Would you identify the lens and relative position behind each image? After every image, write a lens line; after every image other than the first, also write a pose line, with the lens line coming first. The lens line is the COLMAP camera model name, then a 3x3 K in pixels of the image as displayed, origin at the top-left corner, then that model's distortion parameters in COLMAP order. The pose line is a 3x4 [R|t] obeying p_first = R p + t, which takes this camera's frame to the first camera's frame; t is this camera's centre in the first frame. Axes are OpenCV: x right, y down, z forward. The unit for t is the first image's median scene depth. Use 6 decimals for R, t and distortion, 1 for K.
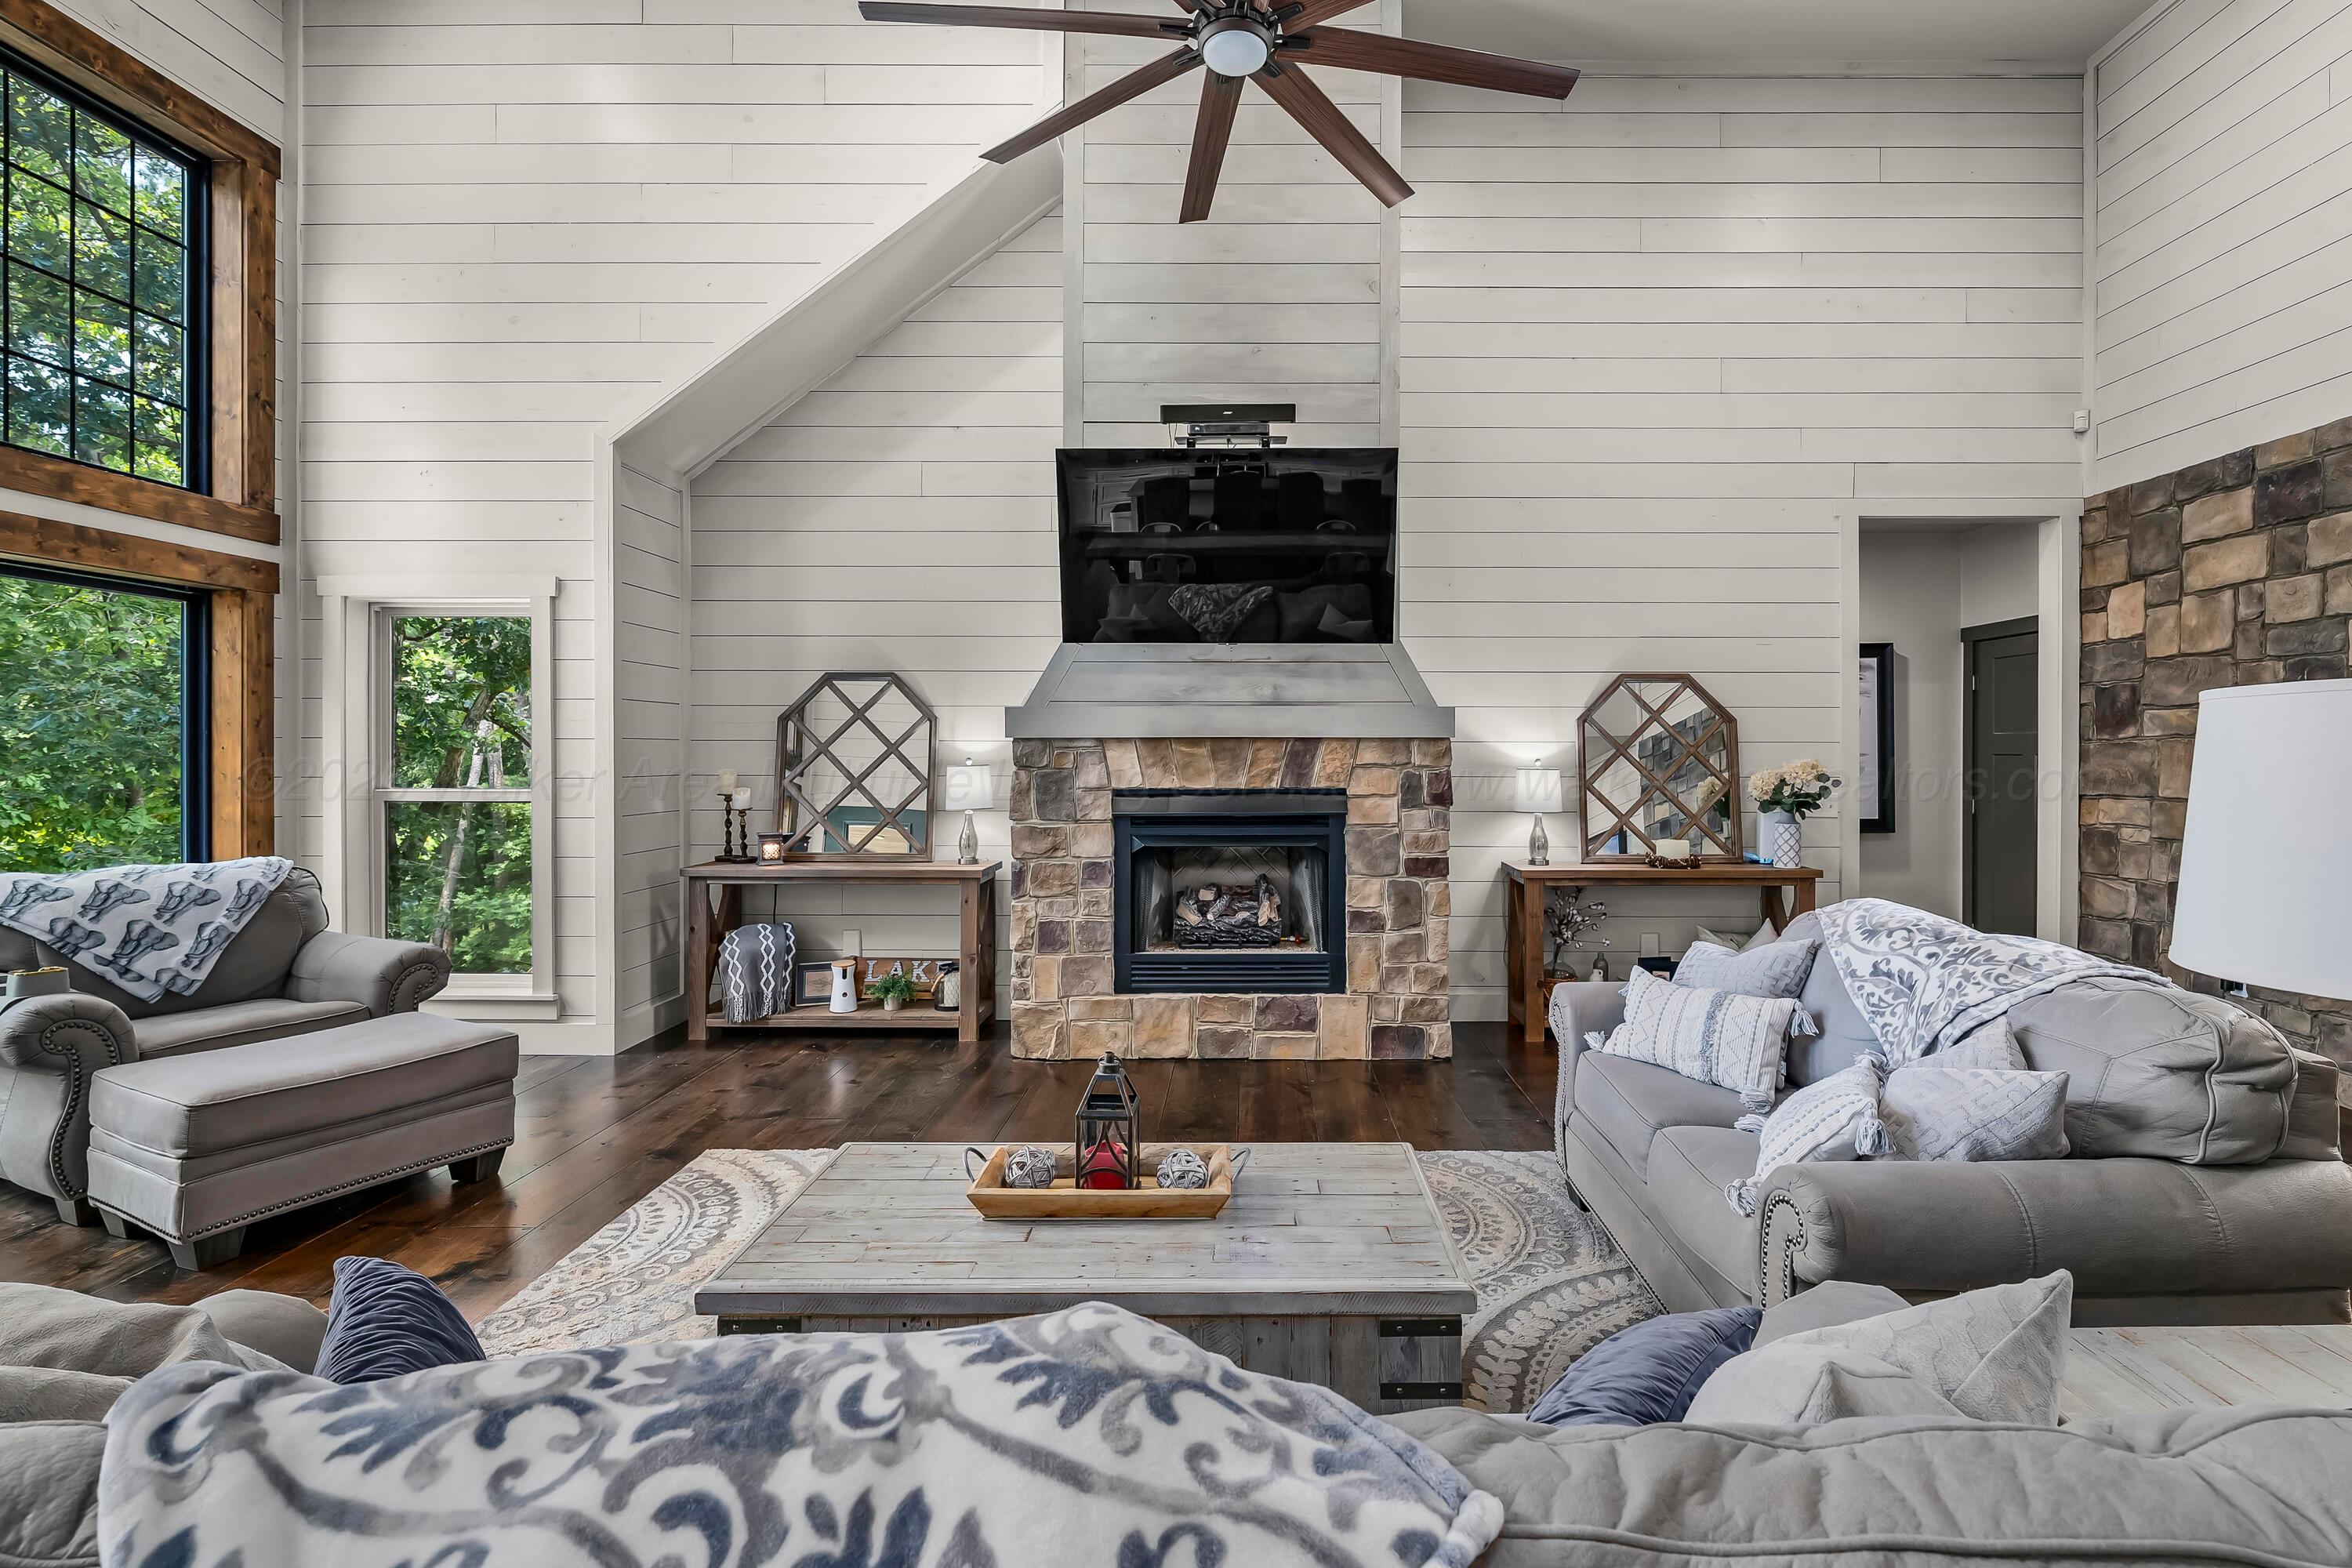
lens RADIAL K [[1111.2, 0, 1245.0], [0, 1111.2, 759.8], [0, 0, 1]] dist [-0.000256, -0.000447]
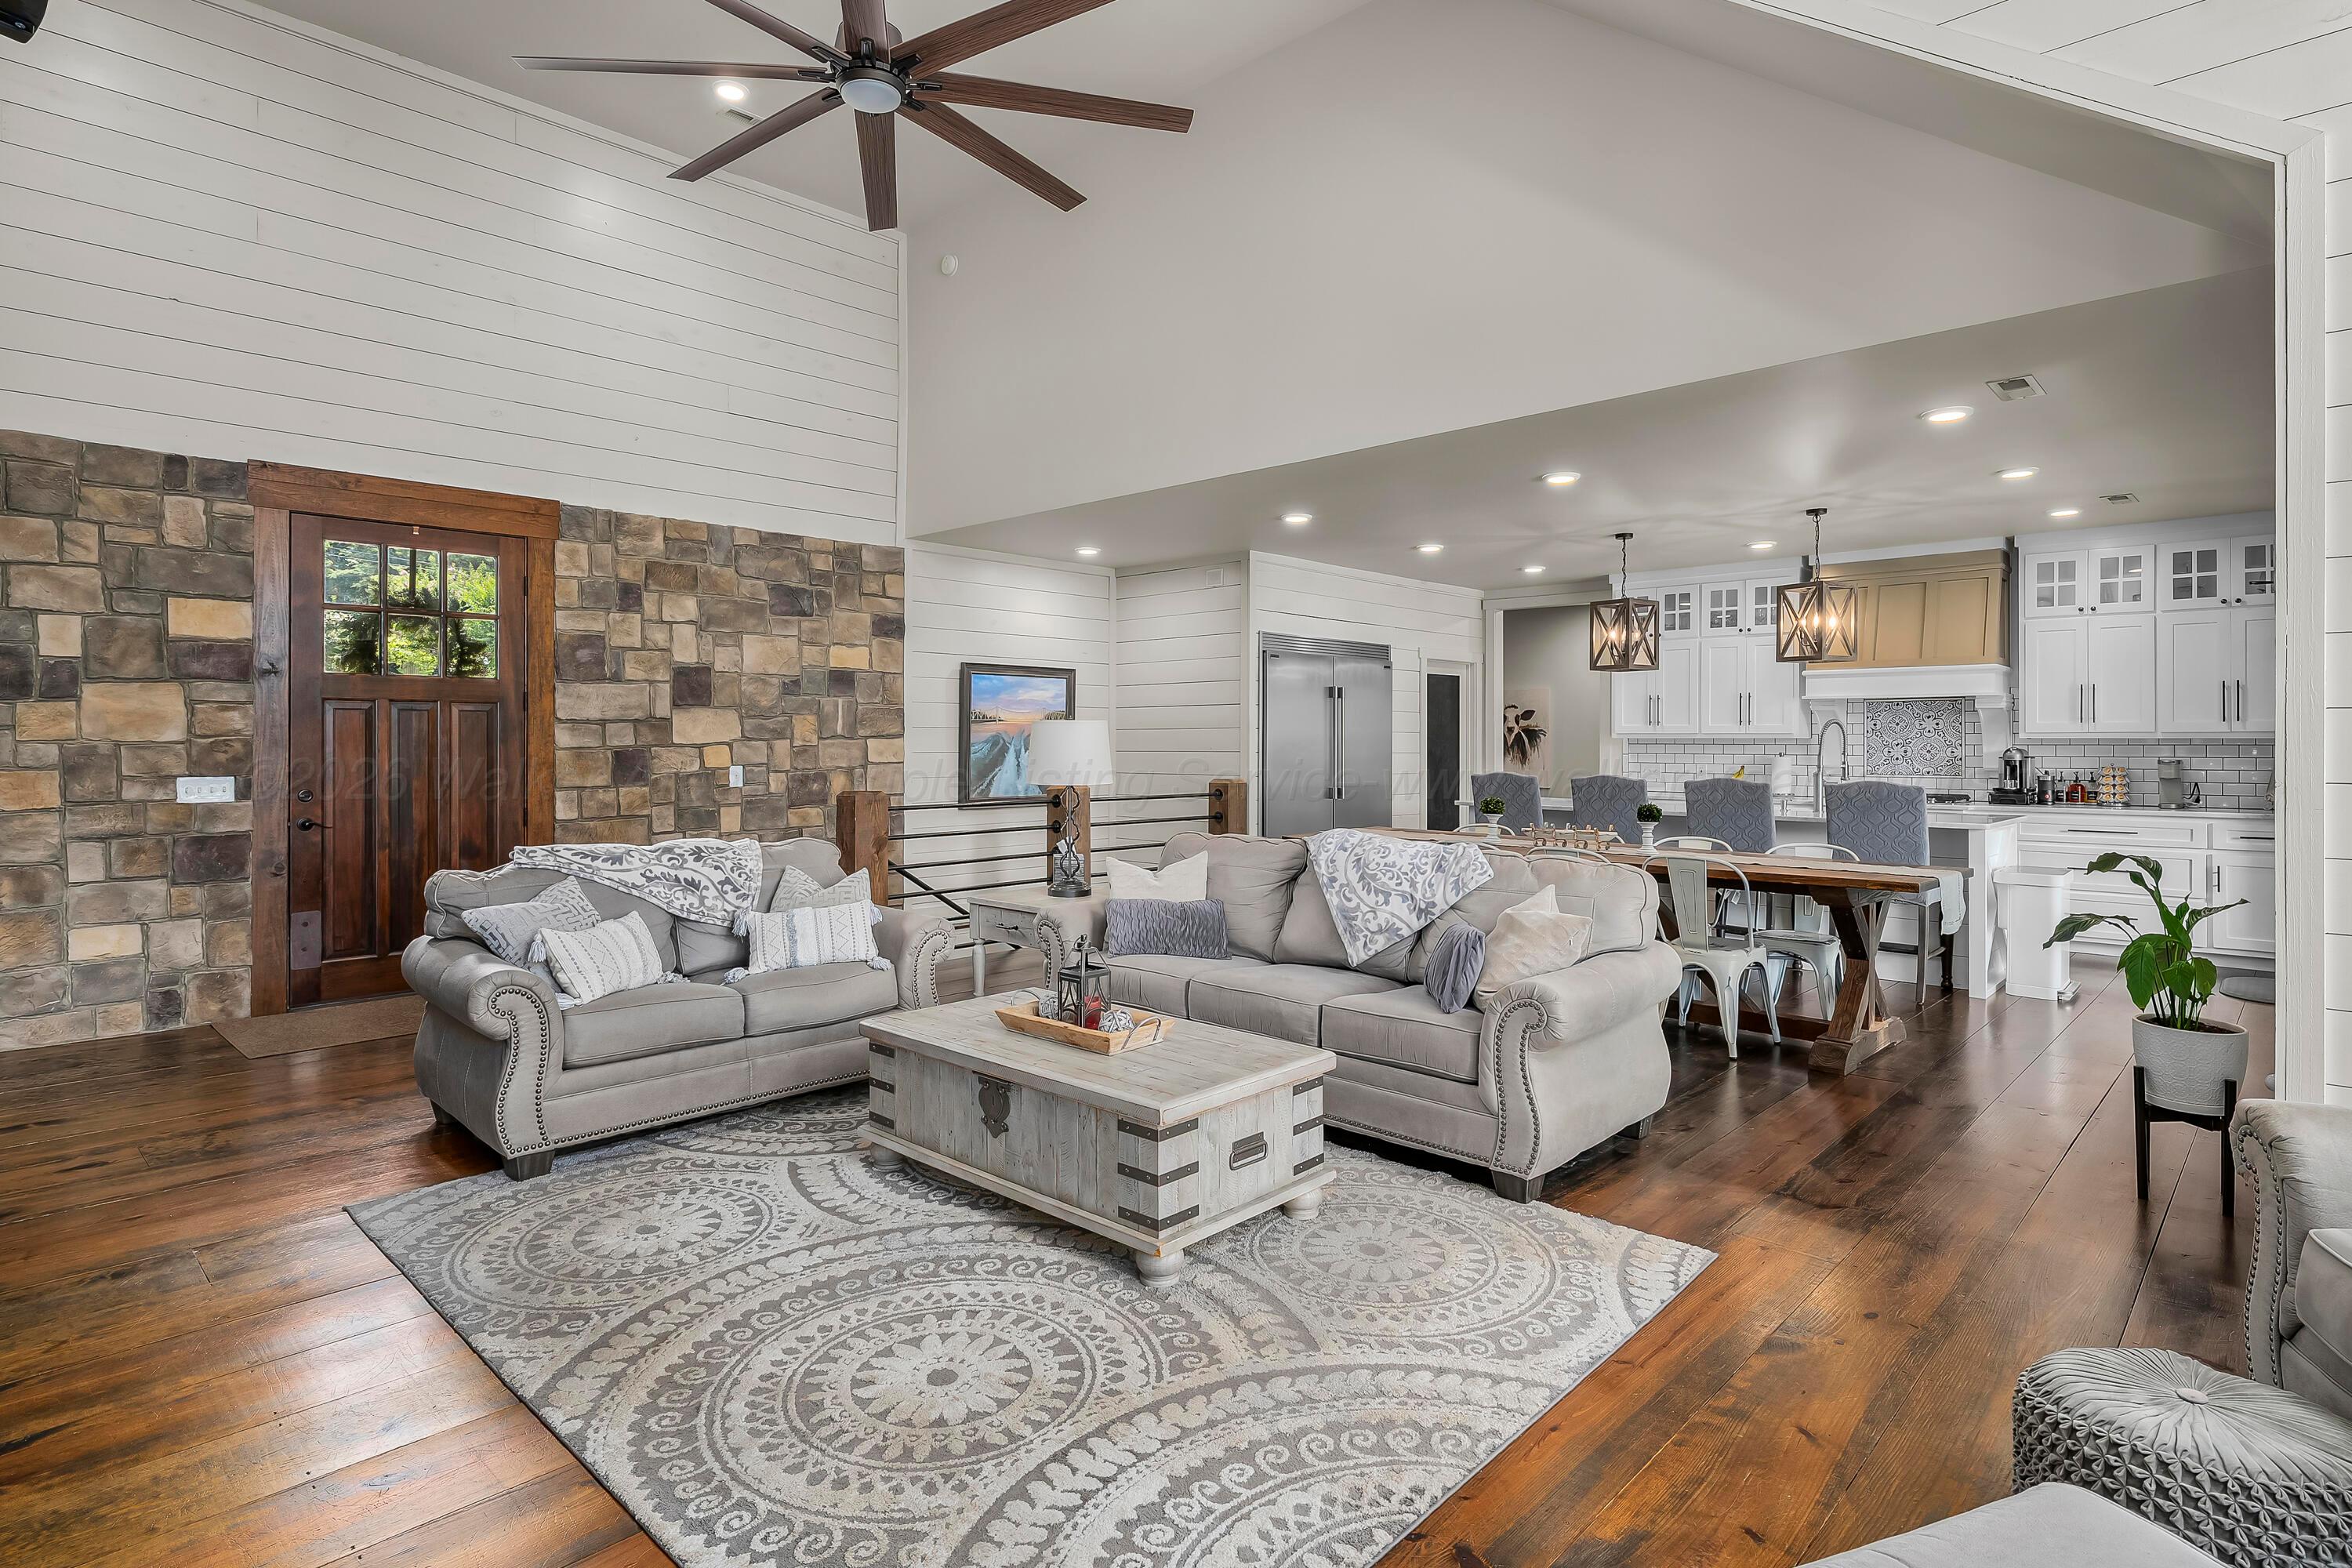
lens RADIAL K [[1210.2, 0, 1176.0], [0, 1210.2, 730.3], [0, 0, 1]] dist [-0.000265, -0.000130]
pose [[-0.722648, 0.004718, 0.691200, -0.594788], [0.001751, 0.999986, -0.004995, -0.000170], [-0.691214, -0.002399, -0.722646, 0.934686]]
